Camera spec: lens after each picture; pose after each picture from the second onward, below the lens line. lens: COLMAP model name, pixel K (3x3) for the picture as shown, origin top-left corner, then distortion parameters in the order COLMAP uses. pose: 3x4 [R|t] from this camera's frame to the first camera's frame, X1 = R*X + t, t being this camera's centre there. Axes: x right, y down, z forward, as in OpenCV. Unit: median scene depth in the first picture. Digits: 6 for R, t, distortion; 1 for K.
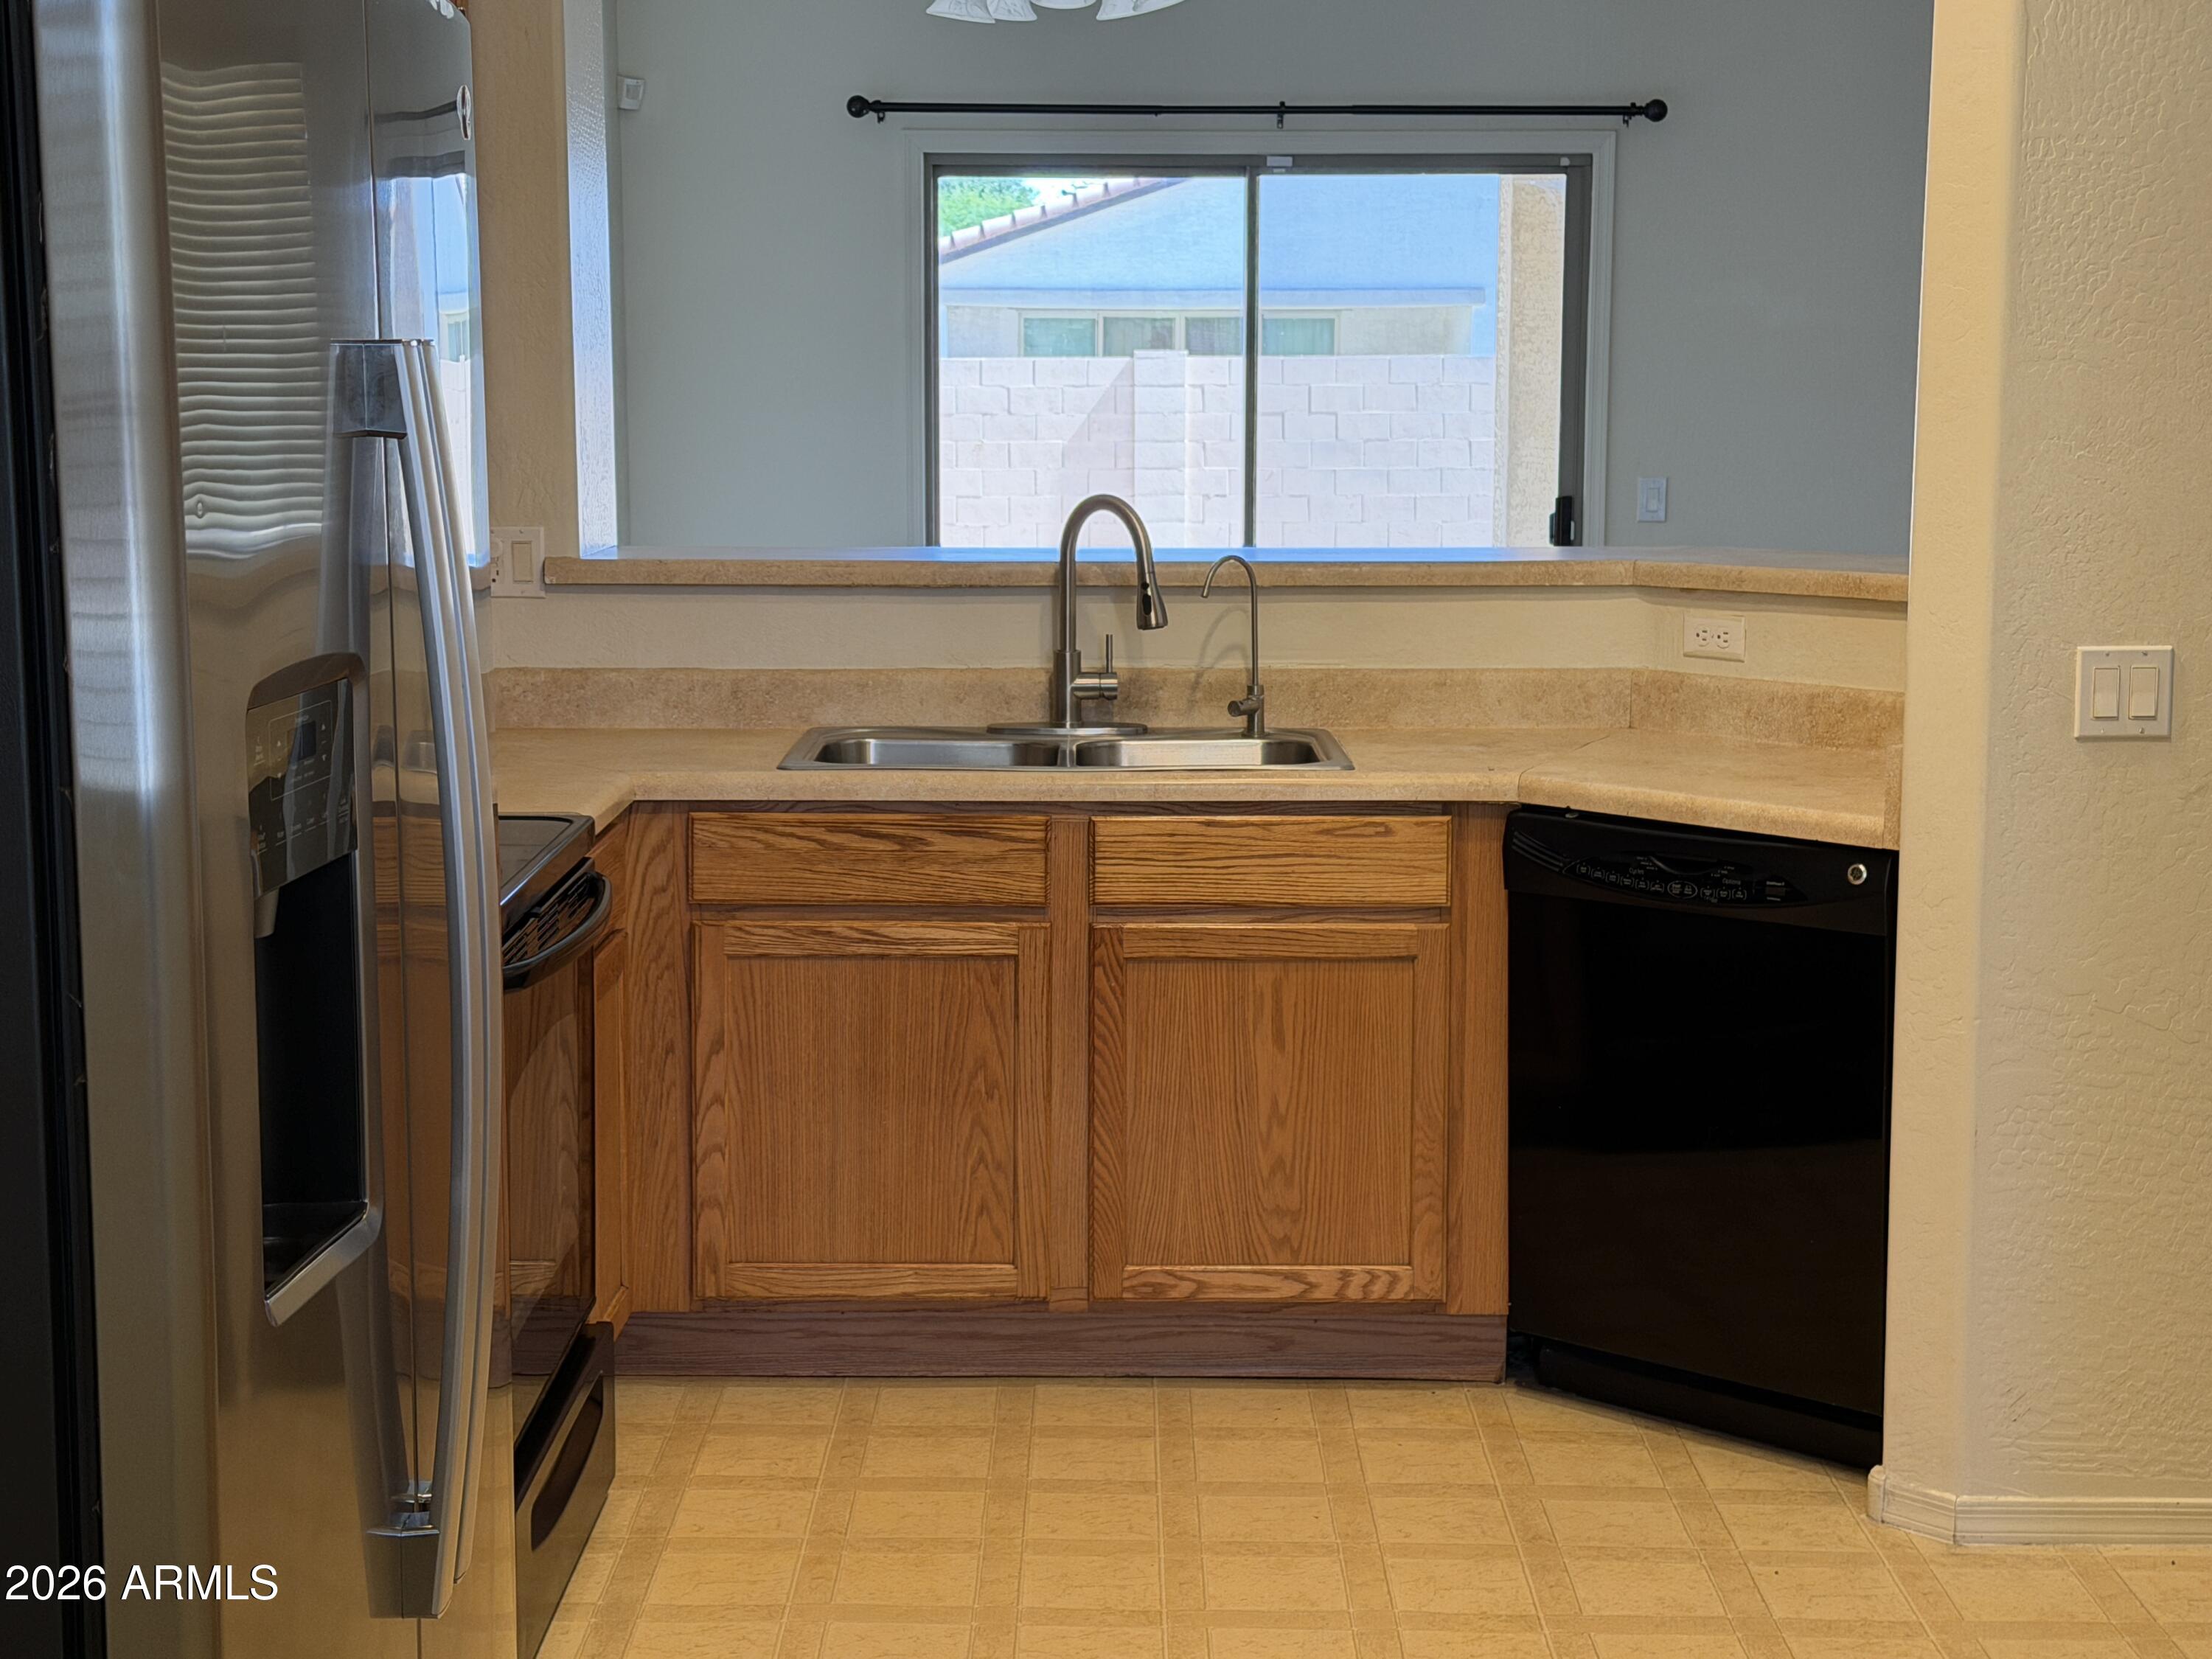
lens RADIAL K [[3394.1, 0, 1106.4], [0, 3394.1, 830.4], [0, 0, 1]] dist [0.174656, 0.000000]
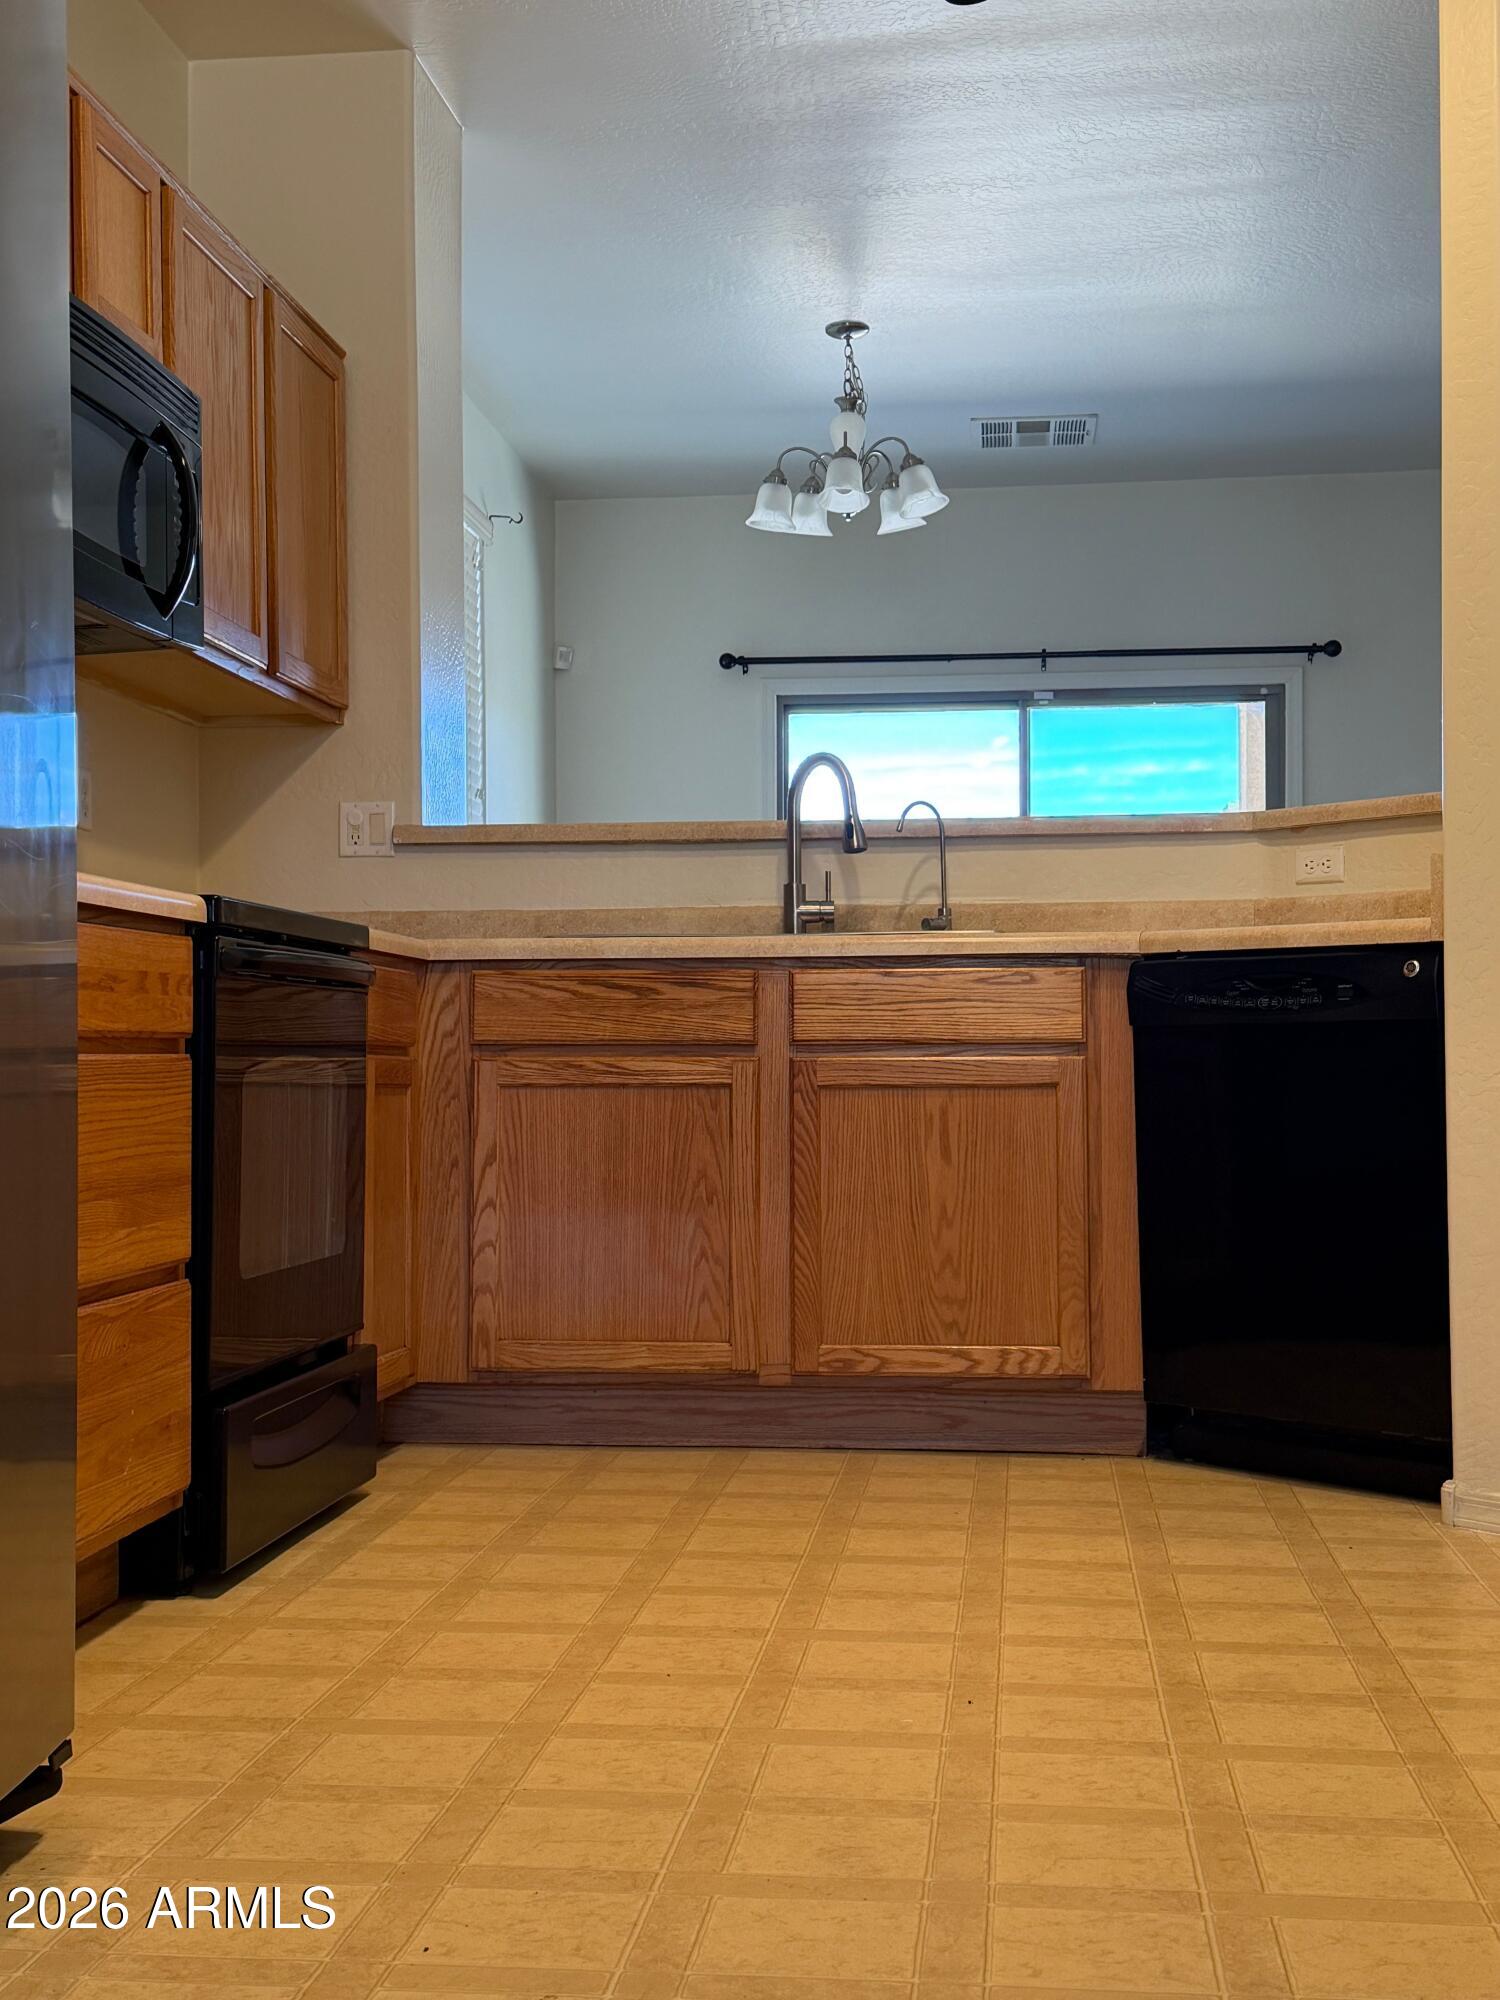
lens RADIAL K [[2488.9, 0, 750.7], [0, 2488.9, 996.4], [0, 0, 1]] dist [0.167496, 0.000000]
pose [[0.994670, -0.008060, -0.102793, 0.072892], [-0.008144, 0.987684, -0.156251, 0.144681], [0.102787, 0.156255, 0.982354, 0.107568]]
